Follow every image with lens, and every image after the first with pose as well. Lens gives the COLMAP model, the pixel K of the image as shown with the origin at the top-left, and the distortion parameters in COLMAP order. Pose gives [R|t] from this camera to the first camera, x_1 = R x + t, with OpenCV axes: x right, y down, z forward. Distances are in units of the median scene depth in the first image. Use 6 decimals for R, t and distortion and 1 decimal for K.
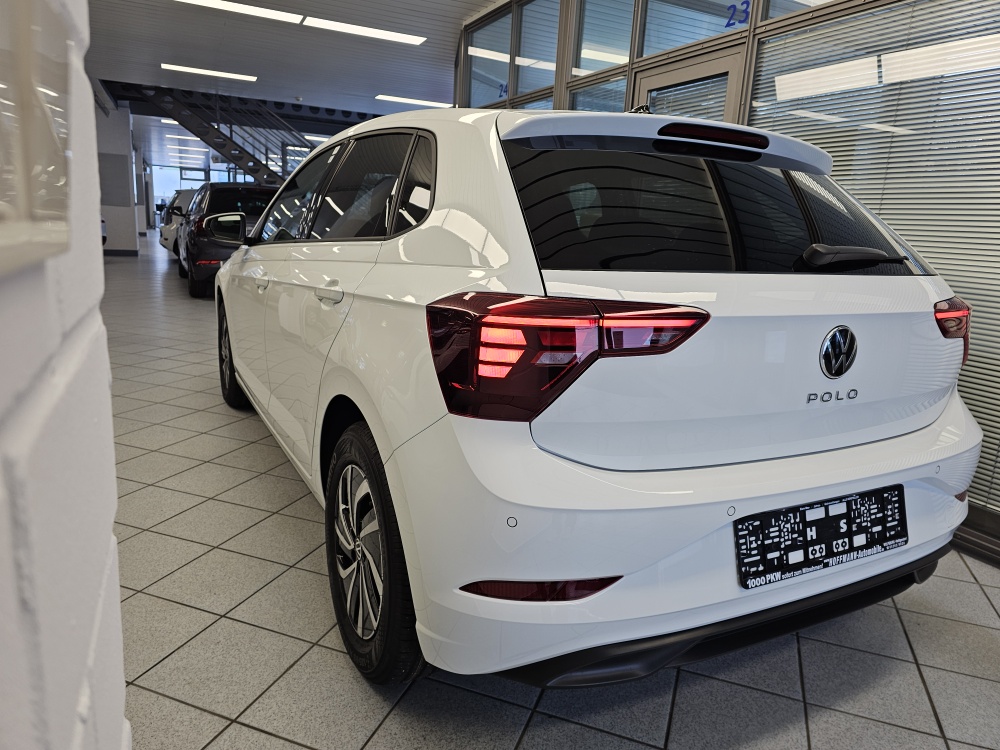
lens RADIAL K [[682.8, 0, 505.8], [0, 682.8, 354.6], [0, 0, 1]] dist [0.021261, -0.004915]
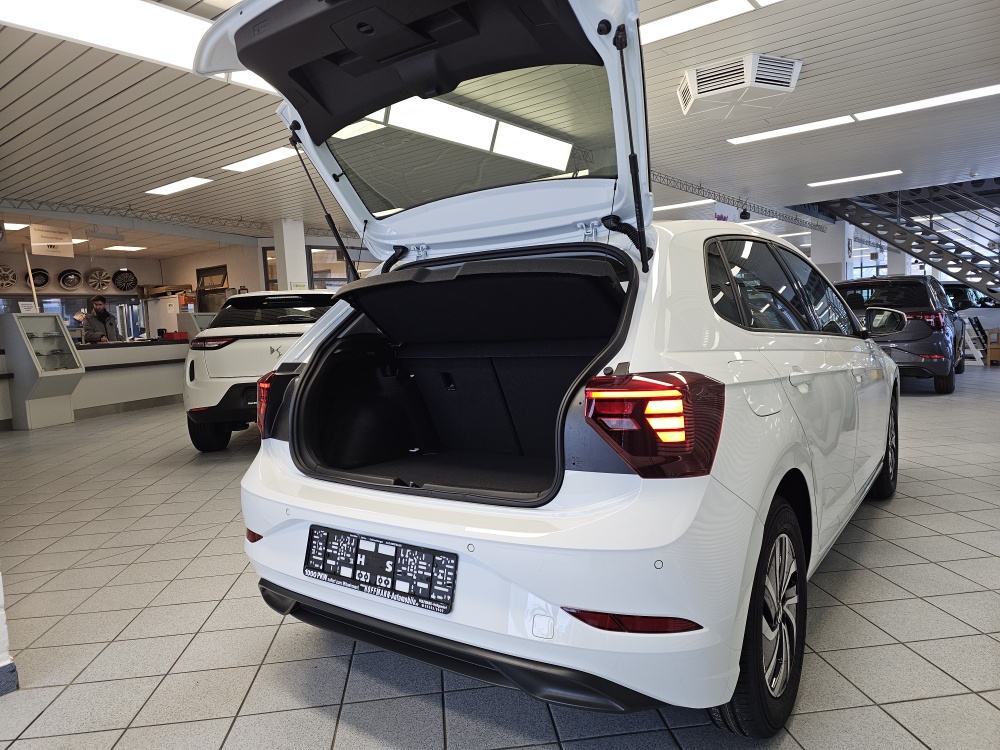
lens RADIAL K [[682.8, 0, 505.8], [0, 682.8, 354.6], [0, 0, 1]] dist [0.021261, -0.004915]
pose [[0.431855, -0.033247, -0.901330, 1.642500], [-0.095170, 0.992062, -0.082193, -0.033405], [0.896908, 0.121275, 0.425263, 0.634412]]
